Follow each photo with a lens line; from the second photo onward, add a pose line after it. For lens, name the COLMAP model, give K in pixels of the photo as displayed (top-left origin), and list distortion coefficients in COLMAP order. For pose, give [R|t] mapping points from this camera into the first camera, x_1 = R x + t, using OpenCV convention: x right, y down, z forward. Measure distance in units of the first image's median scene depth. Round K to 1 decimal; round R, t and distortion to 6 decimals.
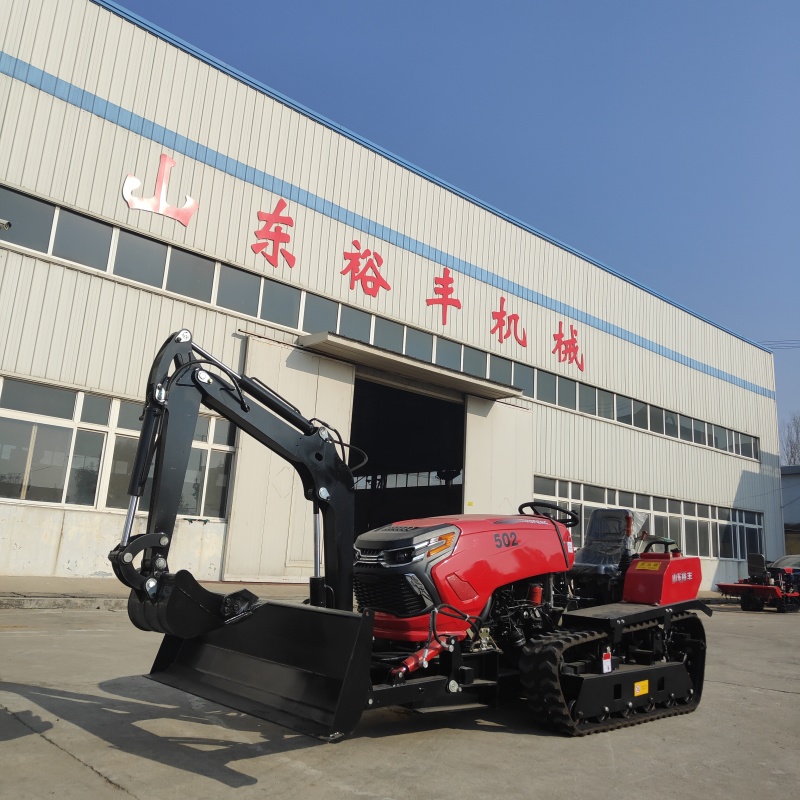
lens RADIAL K [[801.4, 0, 410.6], [0, 801.4, 385.5], [0, 0, 1]] dist [0.015226, 0.000000]
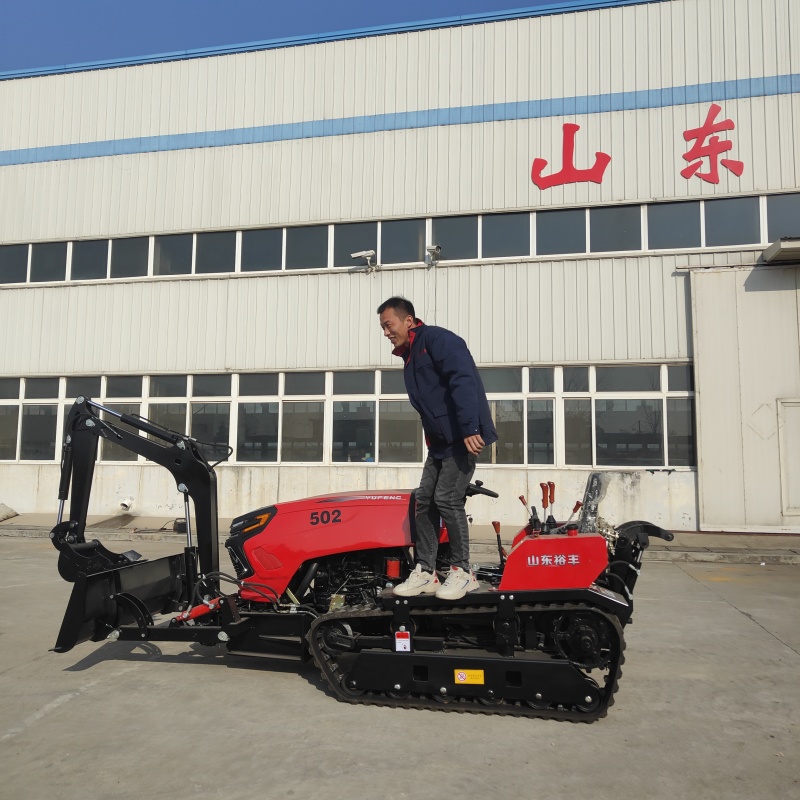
lens RADIAL K [[801.4, 0, 366.8], [0, 801.4, 406.5], [0, 0, 1]] dist [0.015226, 0.000000]
pose [[0.498035, -0.112178, -0.859871, 0.447433], [0.202878, 0.979150, -0.010232, 0.028356], [0.843090, -0.169353, 0.510410, 0.213142]]
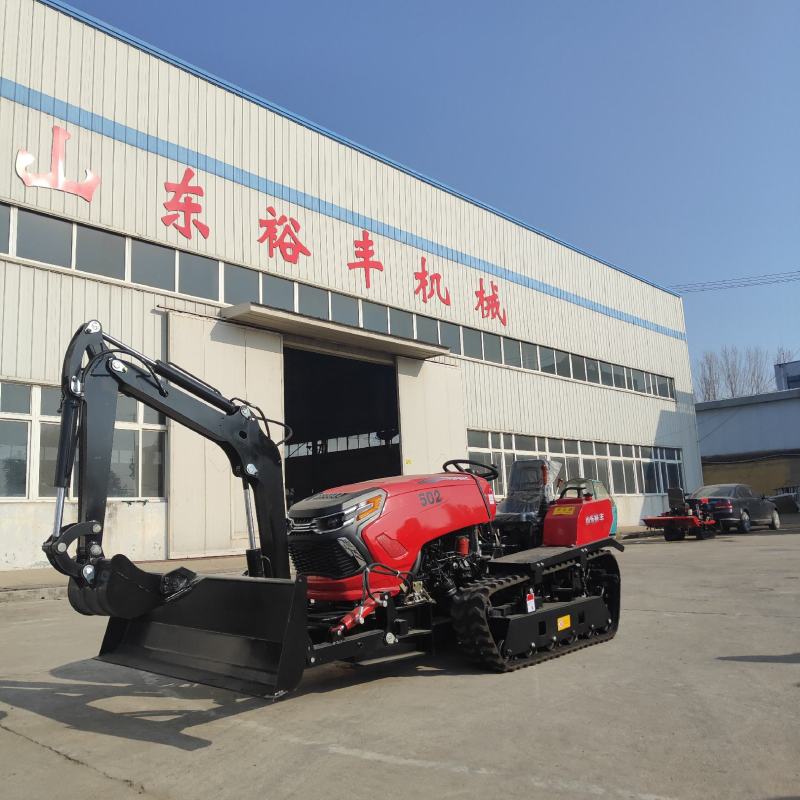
lens RADIAL K [[801.4, 0, 415.9], [0, 801.4, 414.4], [0, 0, 1]] dist [0.015226, 0.000000]
pose [[0.993599, -0.075845, 0.083718, 0.008232], [0.068345, 0.993677, 0.089082, -0.004927], [-0.089945, -0.082790, 0.992500, -0.013254]]
